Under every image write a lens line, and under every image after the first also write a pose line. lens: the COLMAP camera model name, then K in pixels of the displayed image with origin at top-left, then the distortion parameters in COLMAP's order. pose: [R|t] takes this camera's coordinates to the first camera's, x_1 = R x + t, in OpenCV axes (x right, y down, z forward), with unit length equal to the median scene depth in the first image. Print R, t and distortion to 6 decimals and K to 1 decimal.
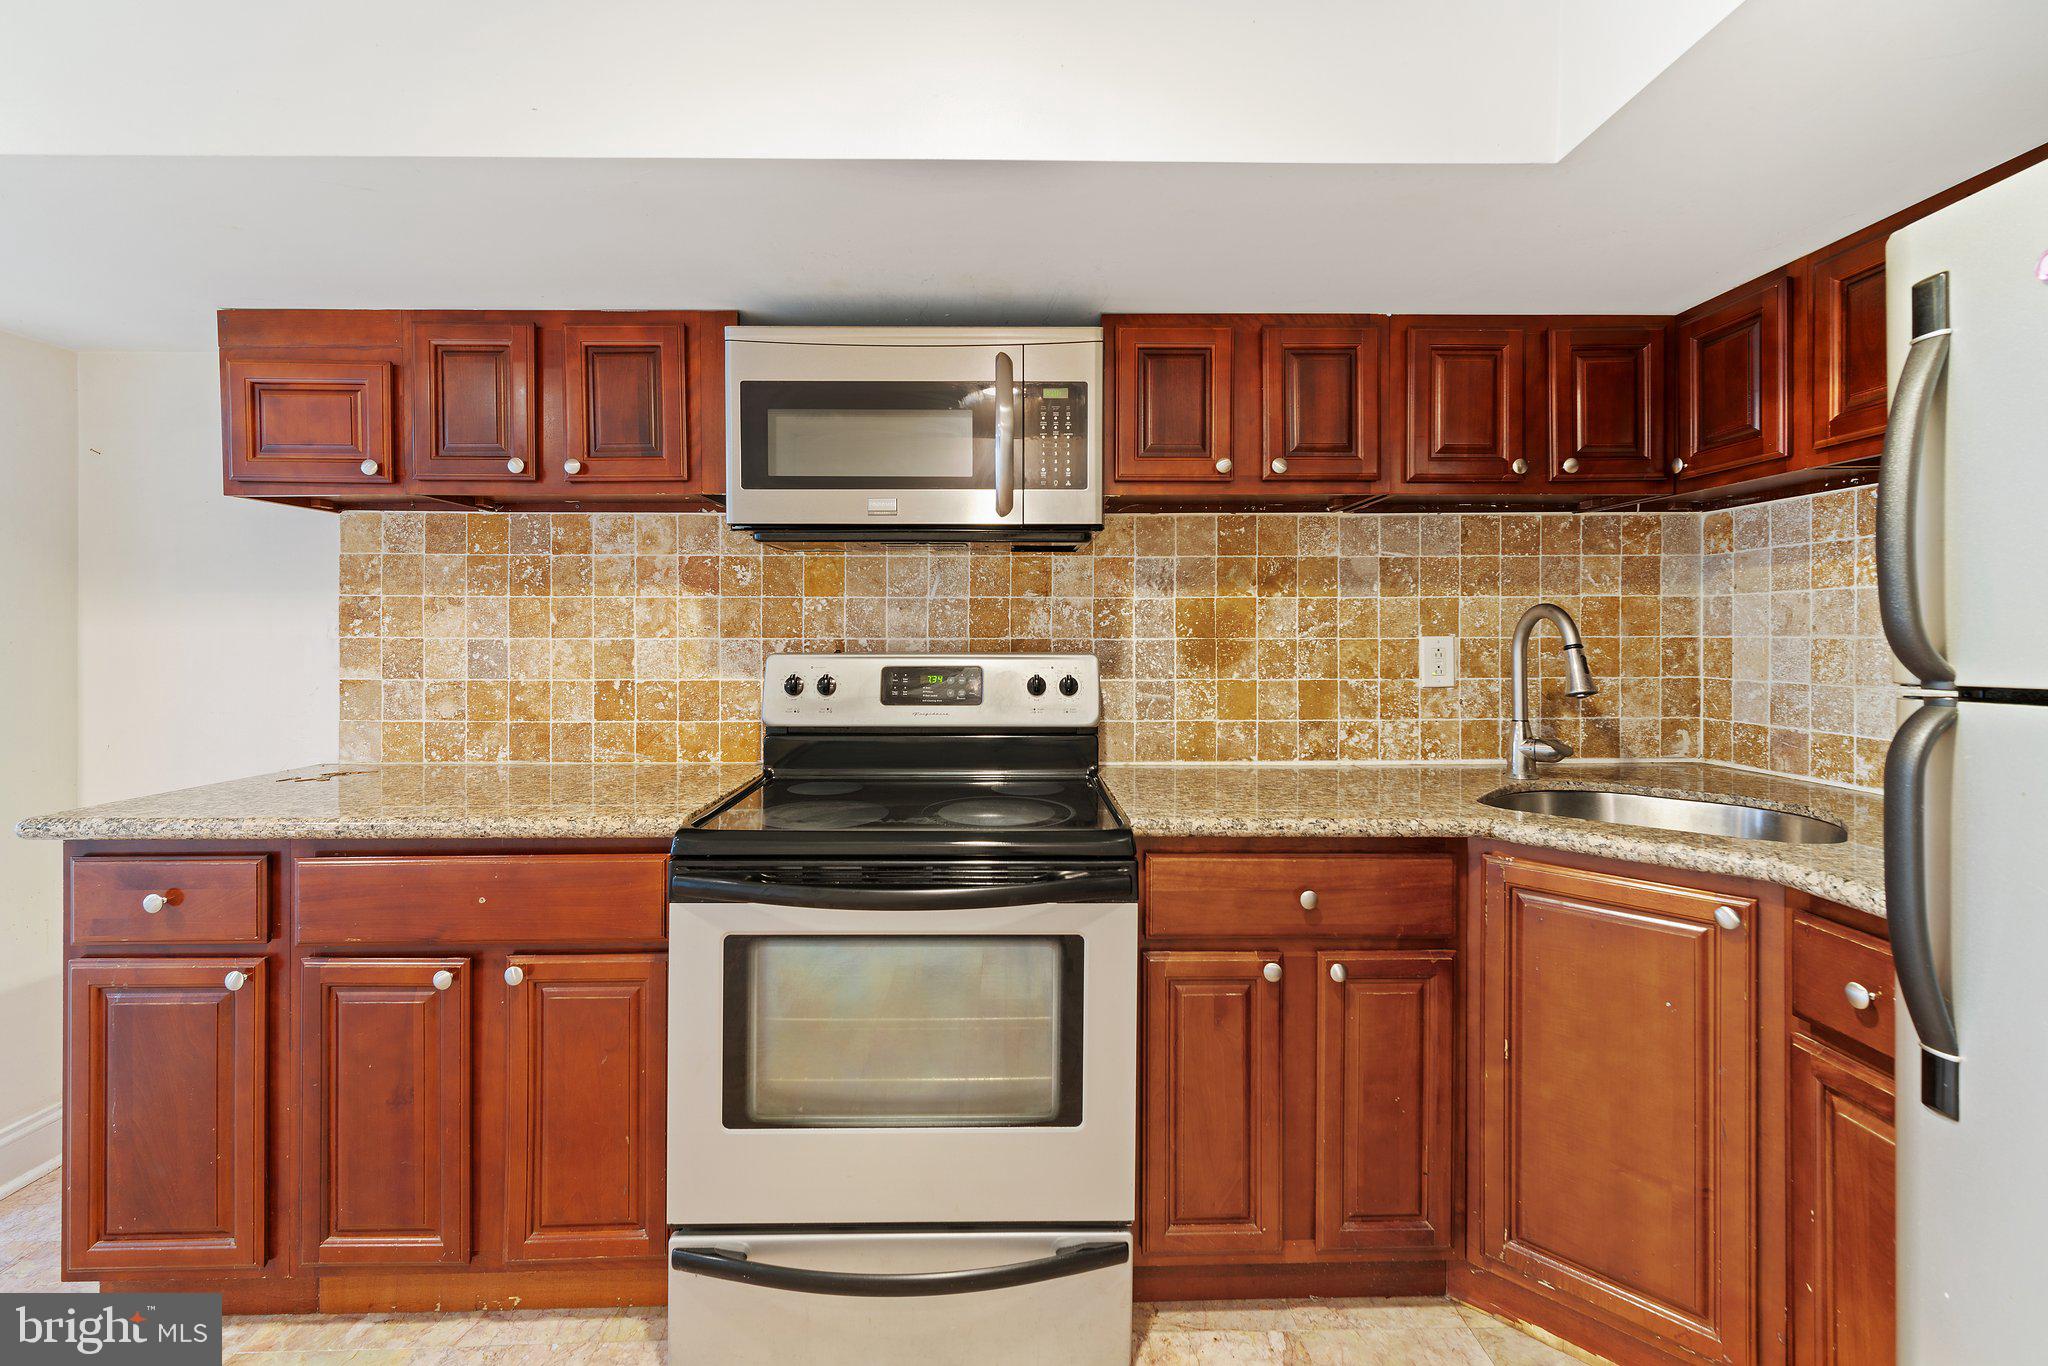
lens RADIAL K [[883.5, 0, 1019.5], [0, 883.5, 642.7], [0, 0, 1]] dist [0.003679, -0.000027]
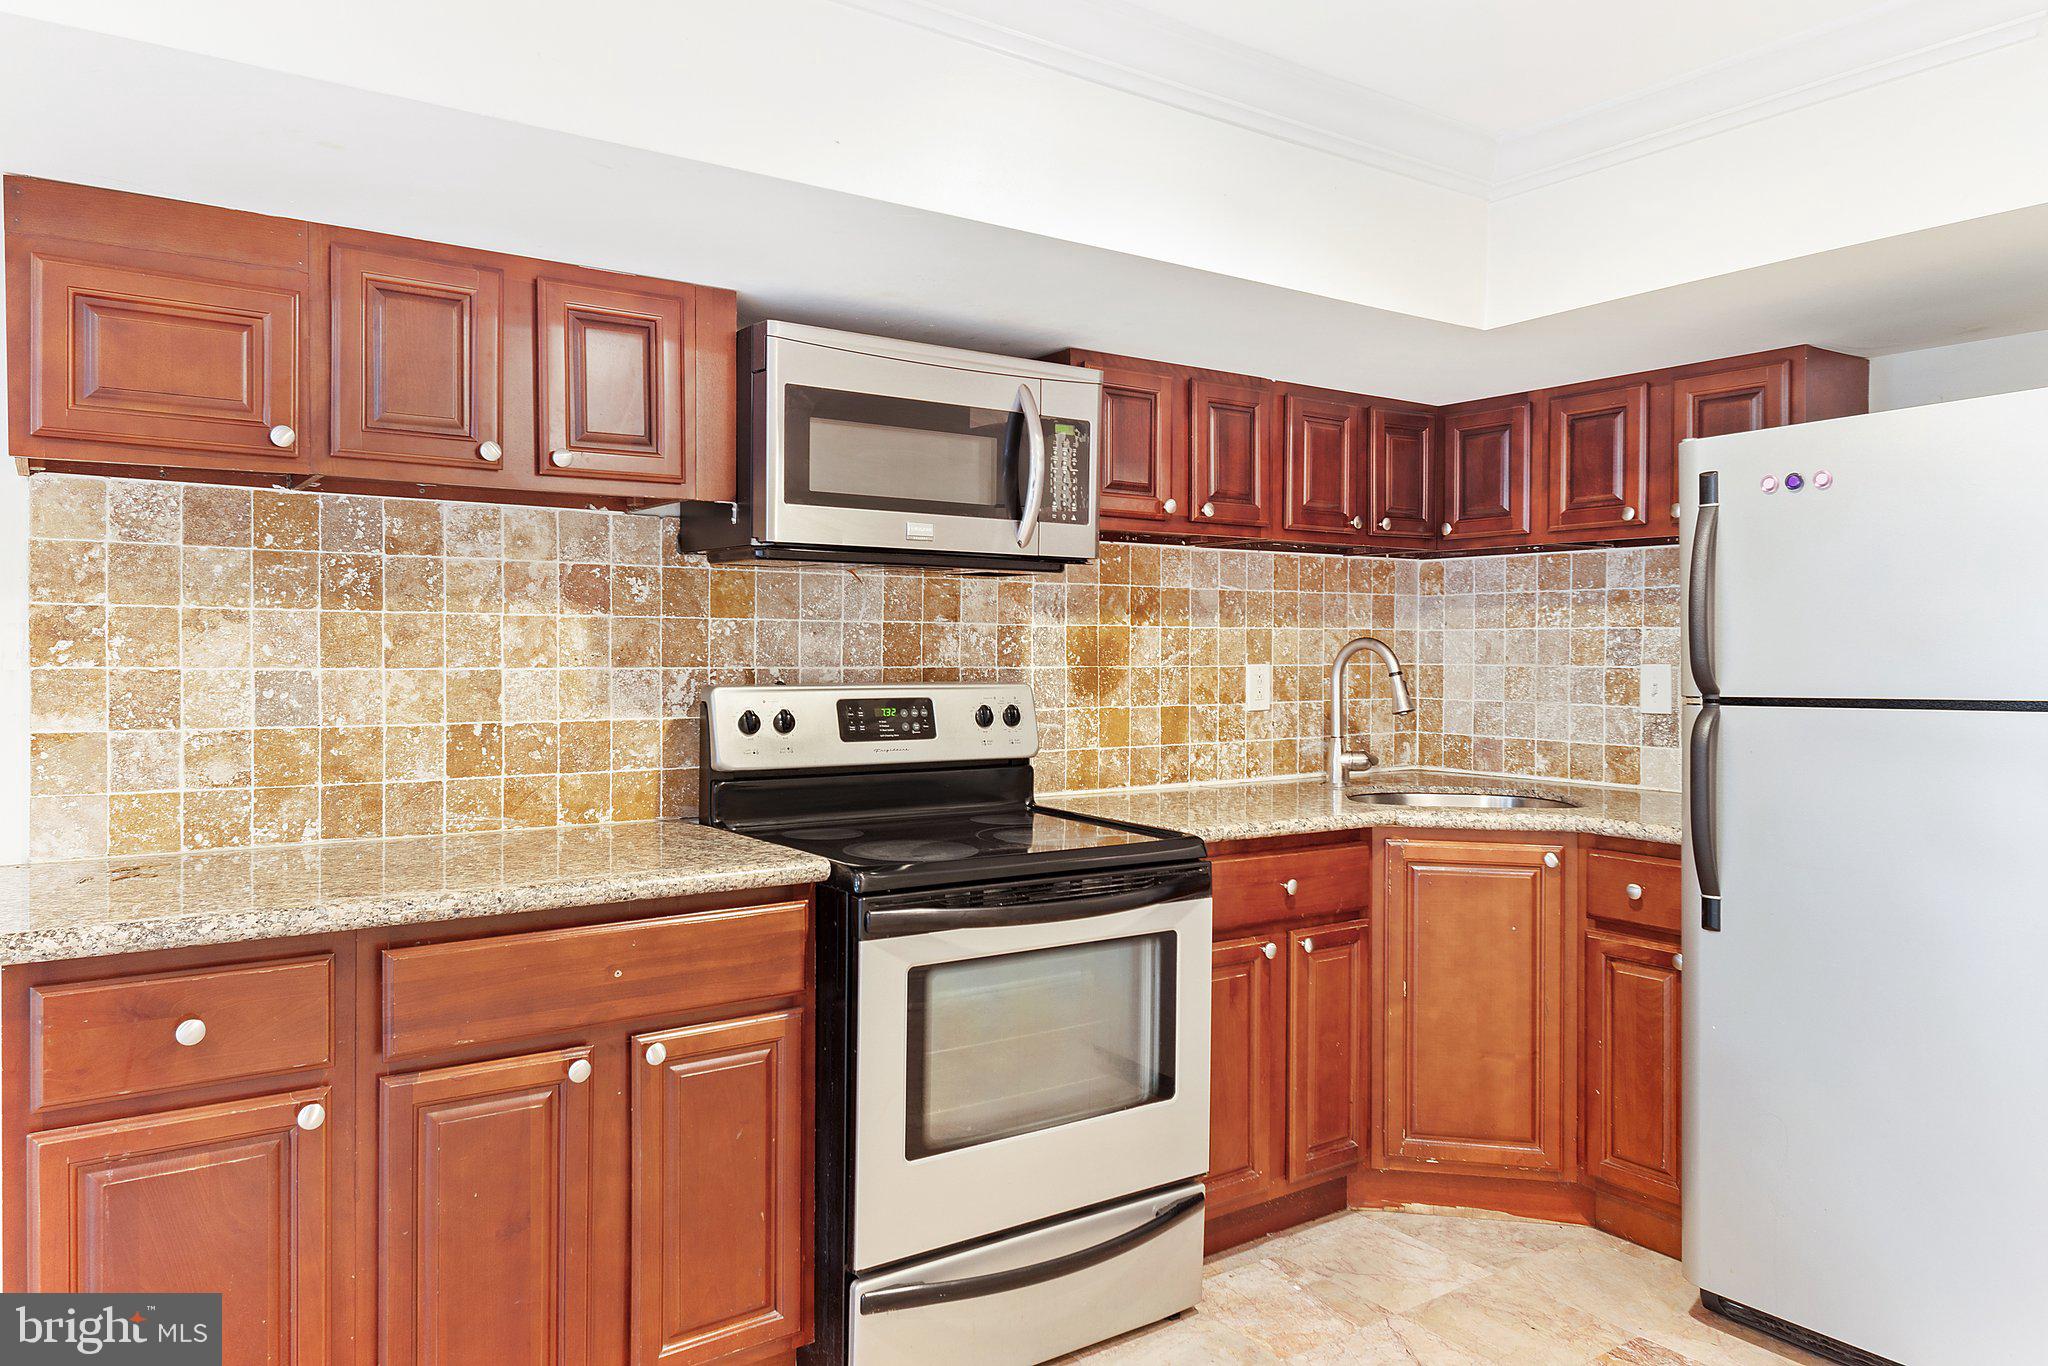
lens RADIAL K [[1355.5, 0, 1002.9], [0, 1355.5, 675.0], [0, 0, 1]] dist [0.030456, -0.026286]
pose [[0.832919, -0.005788, 0.553364, -0.728086], [0.000391, 0.999951, 0.009869, -0.010604], [-0.553394, -0.008004, 0.832881, -0.224289]]
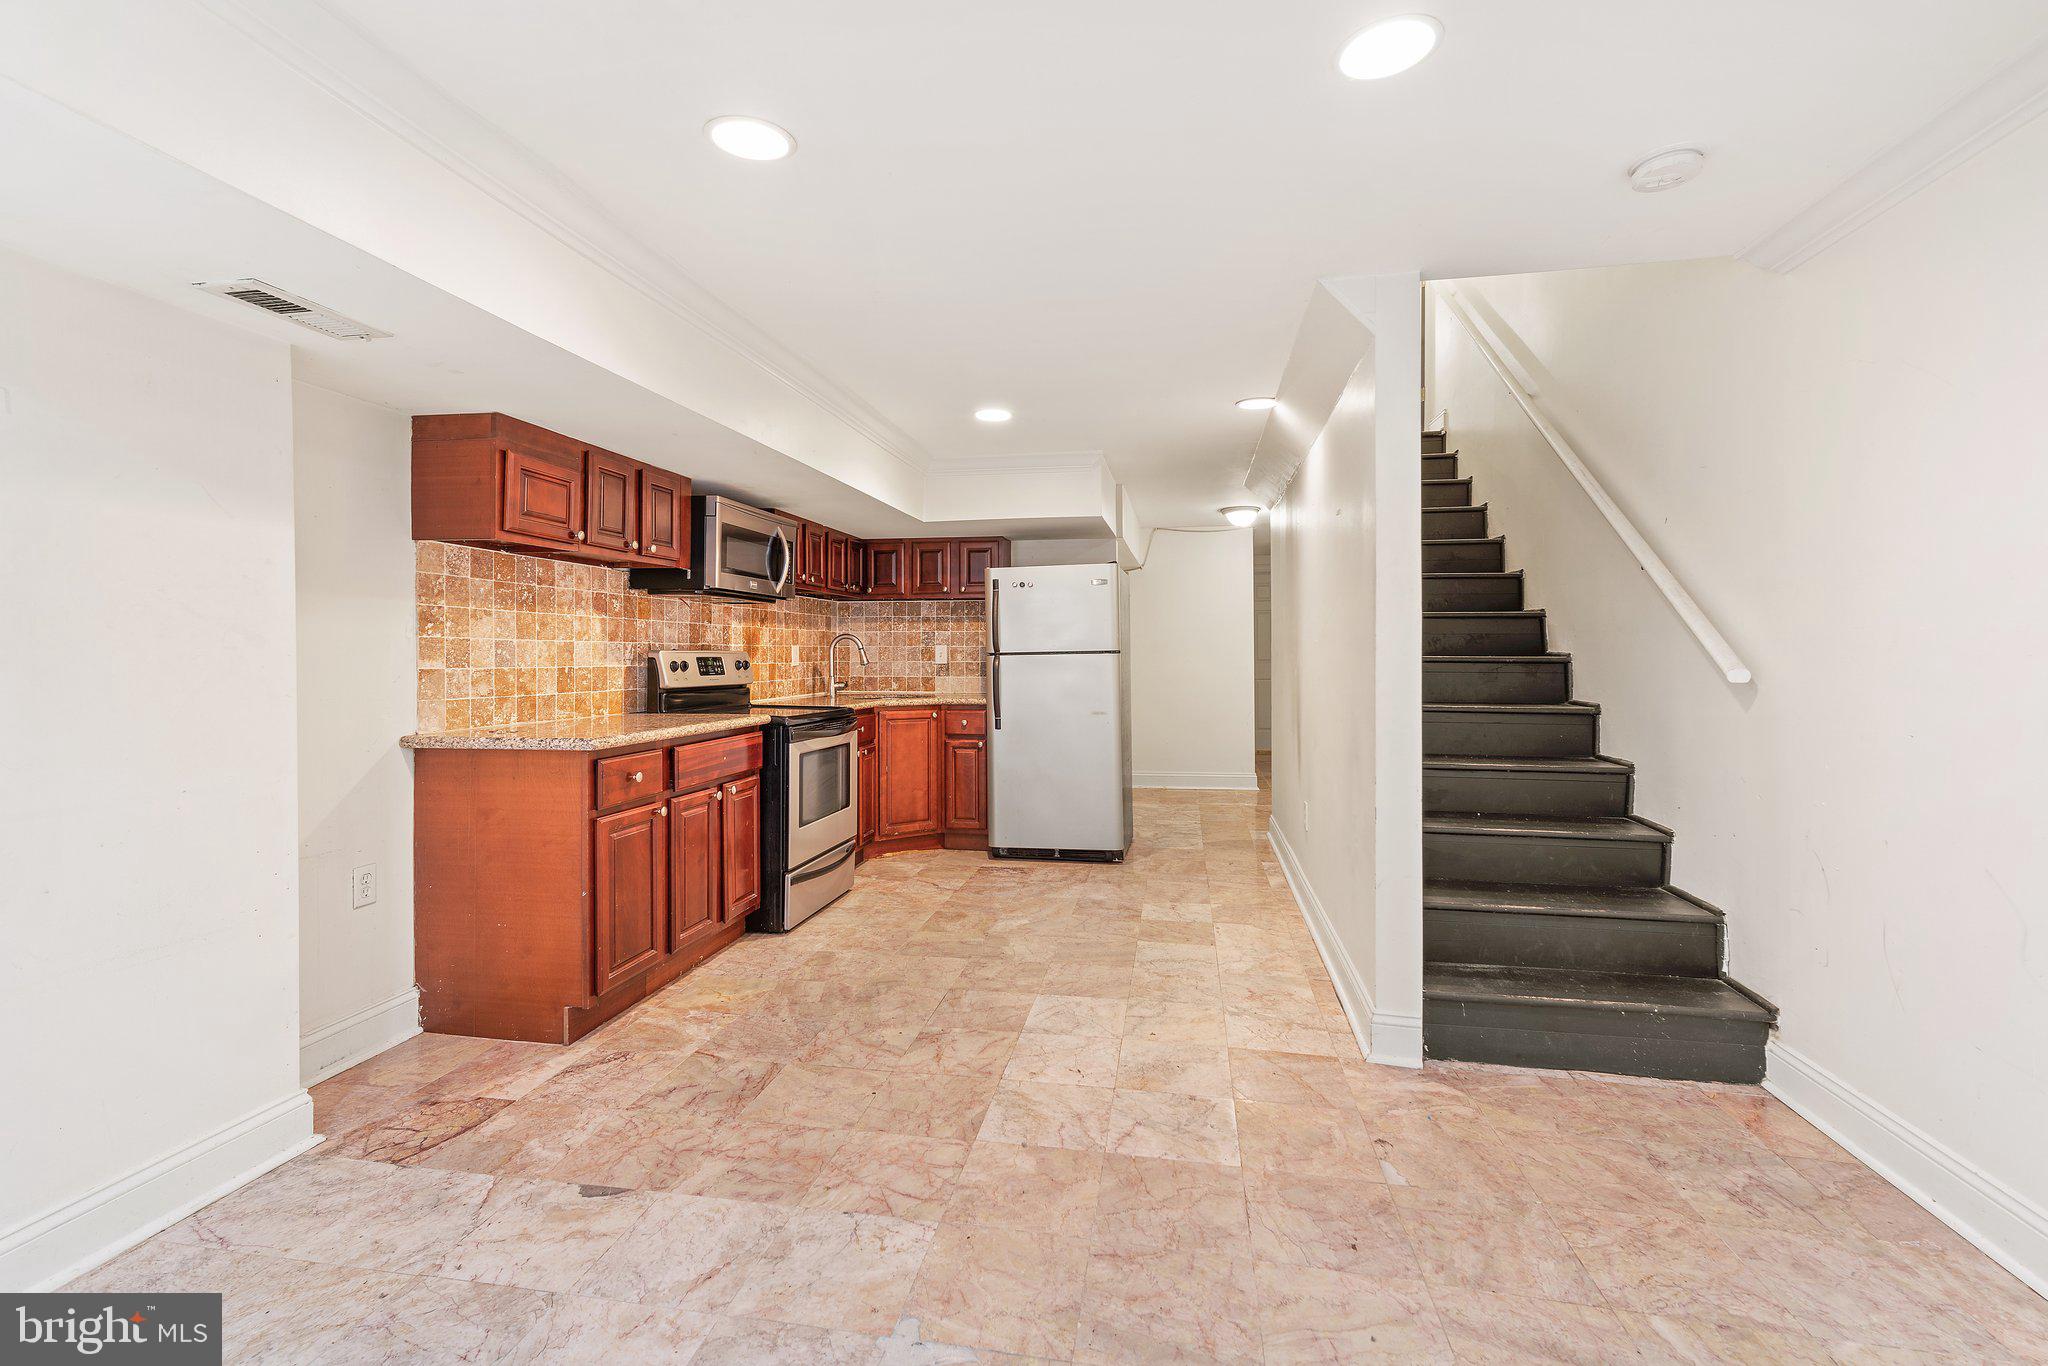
lens RADIAL K [[893.9, 0, 1022.4], [0, 893.9, 657.4], [0, 0, 1]] dist [0.000480, -0.000045]
pose [[0.205166, -0.001980, 0.978725, -1.864819], [0.009741, 0.999953, -0.000019, 0.032981], [-0.978679, 0.009537, 0.205175, -0.132351]]
